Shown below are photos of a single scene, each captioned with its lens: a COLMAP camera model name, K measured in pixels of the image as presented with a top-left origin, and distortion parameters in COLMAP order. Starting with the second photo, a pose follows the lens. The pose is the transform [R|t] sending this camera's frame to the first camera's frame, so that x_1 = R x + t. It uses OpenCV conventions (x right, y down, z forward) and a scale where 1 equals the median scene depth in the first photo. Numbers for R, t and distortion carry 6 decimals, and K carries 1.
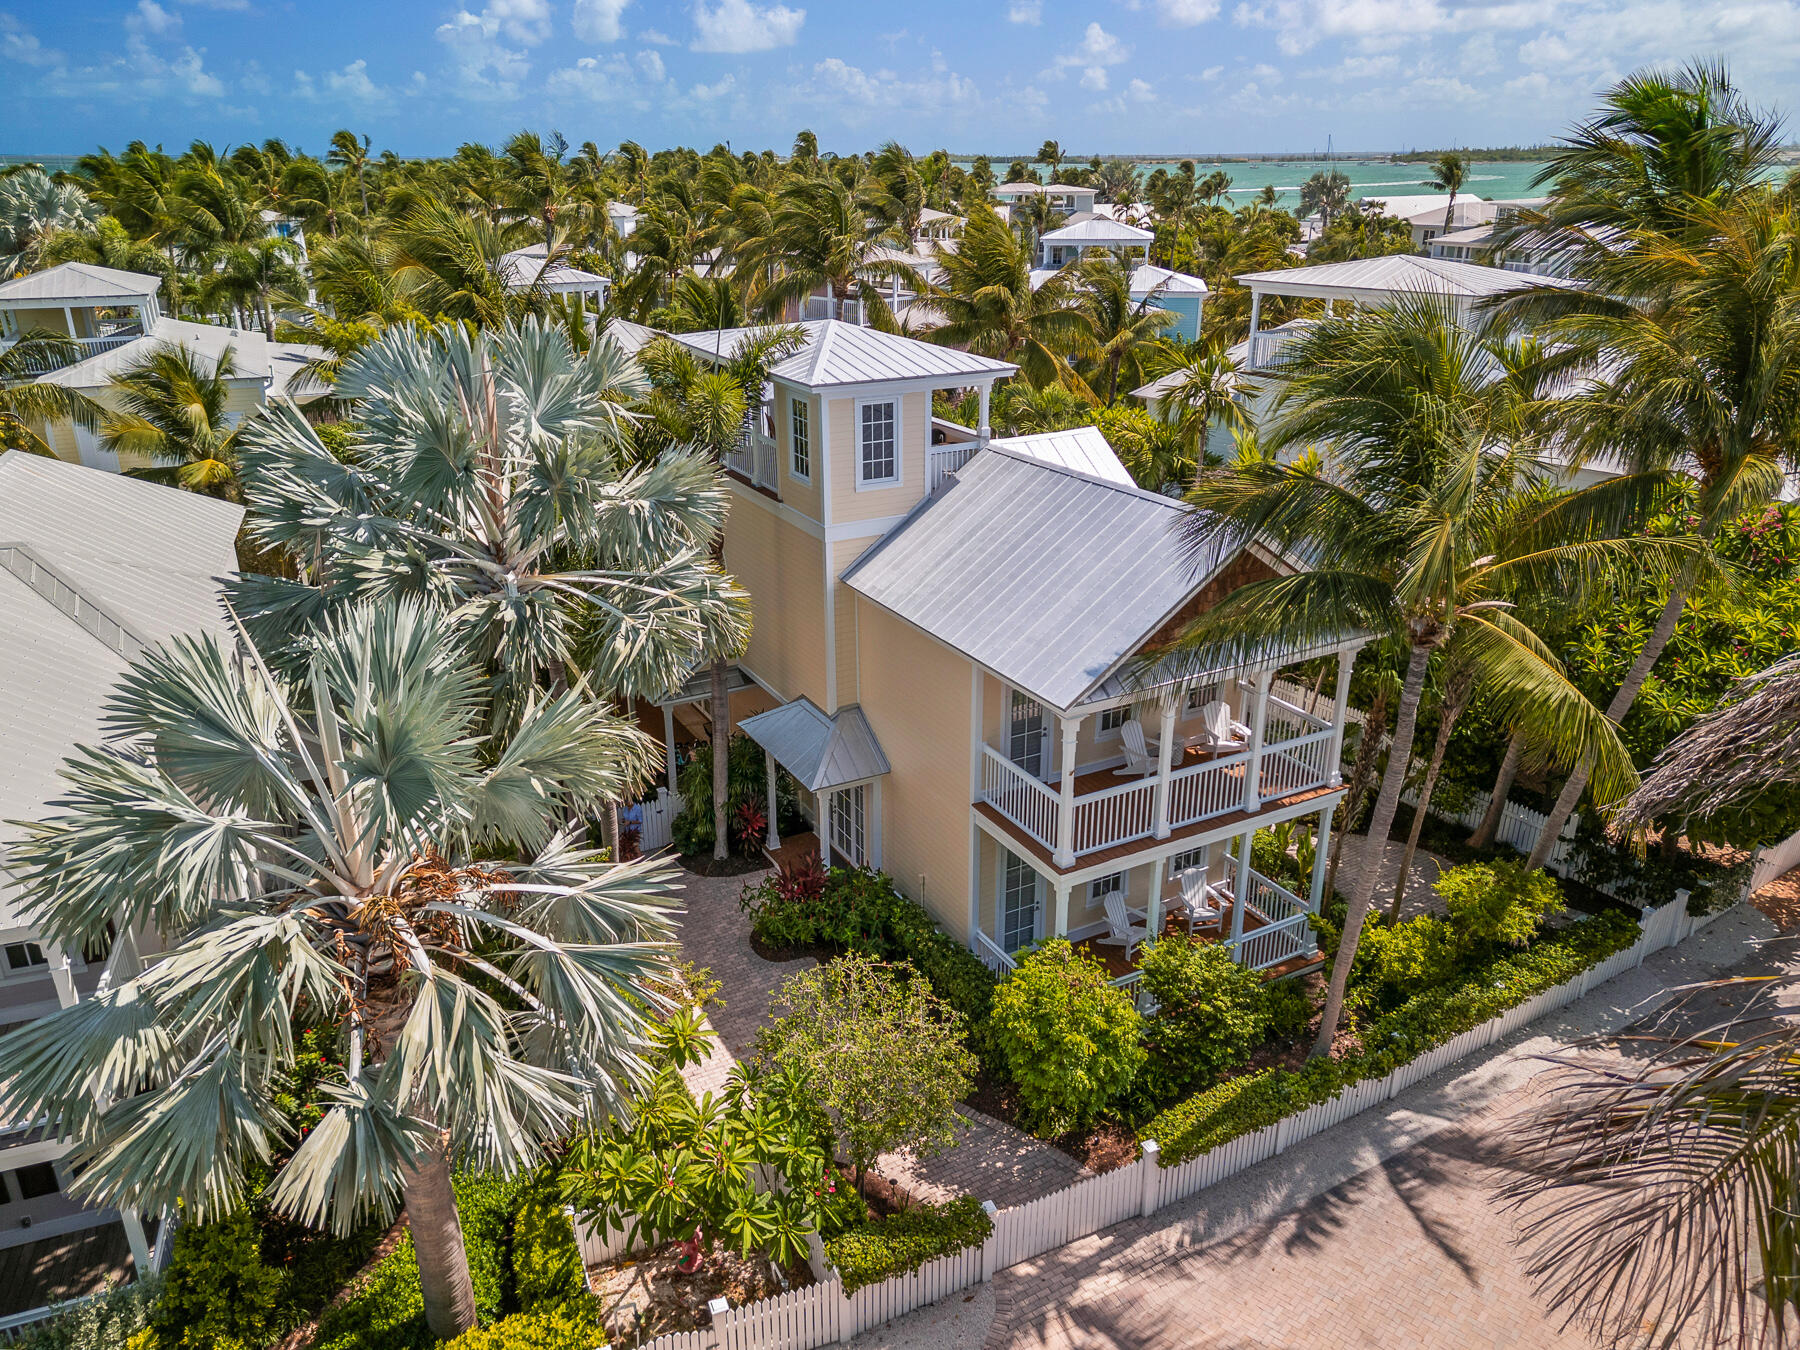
lens RADIAL K [[1311.0, 0, 900.0], [0, 1311.0, 675.0], [0, 0, 1]] dist [0.110717, -0.183944]
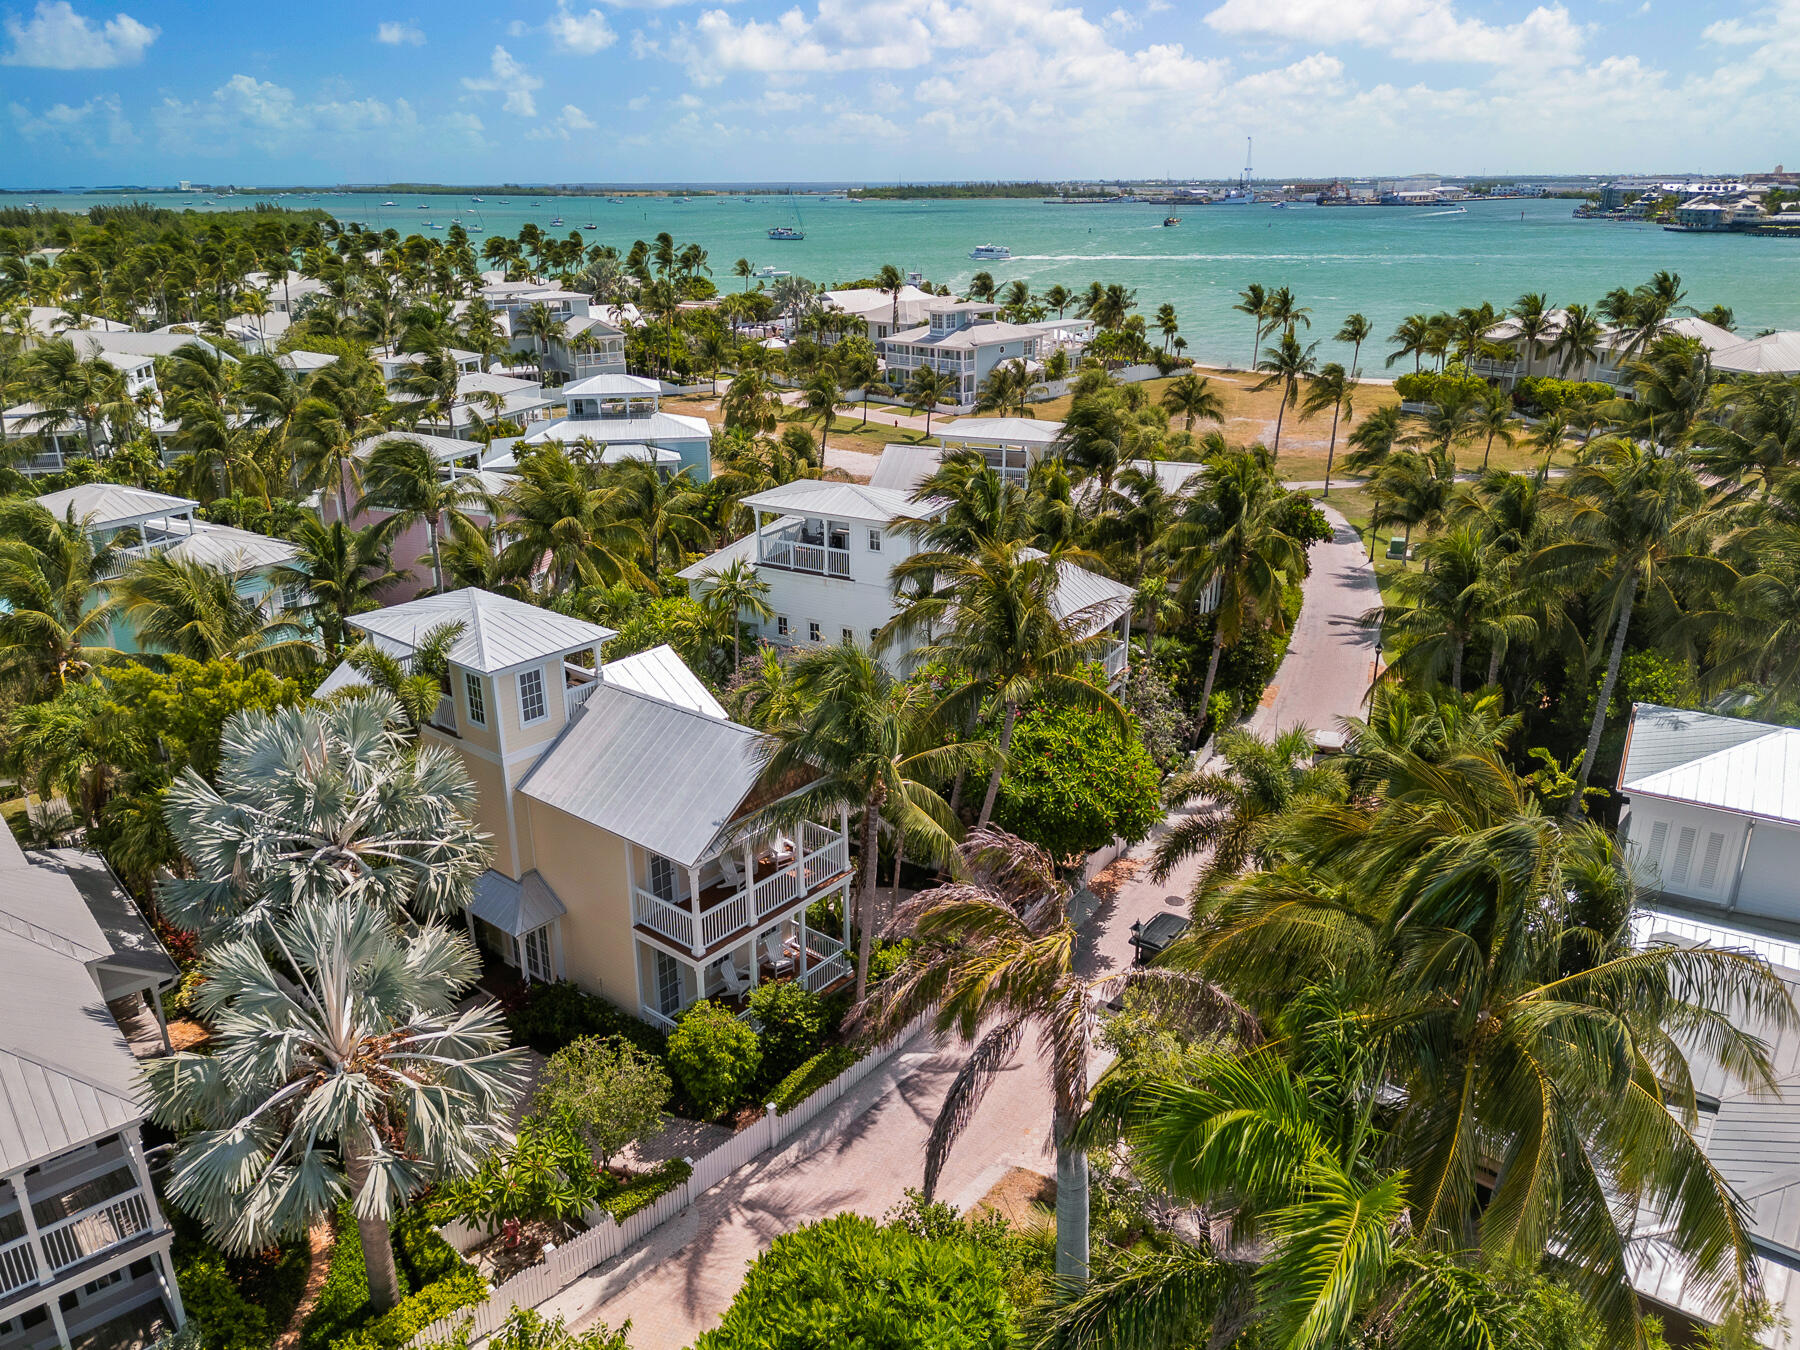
lens RADIAL K [[1235.6, 0, 900.0], [0, 1235.6, 675.0], [0, 0, 1]] dist [0.095648, -0.183104]
pose [[0.930982, -0.123297, 0.343614, -0.135597], [0.138325, 0.990195, -0.019471, -0.140500], [-0.337844, 0.065658, 0.938909, -0.585281]]
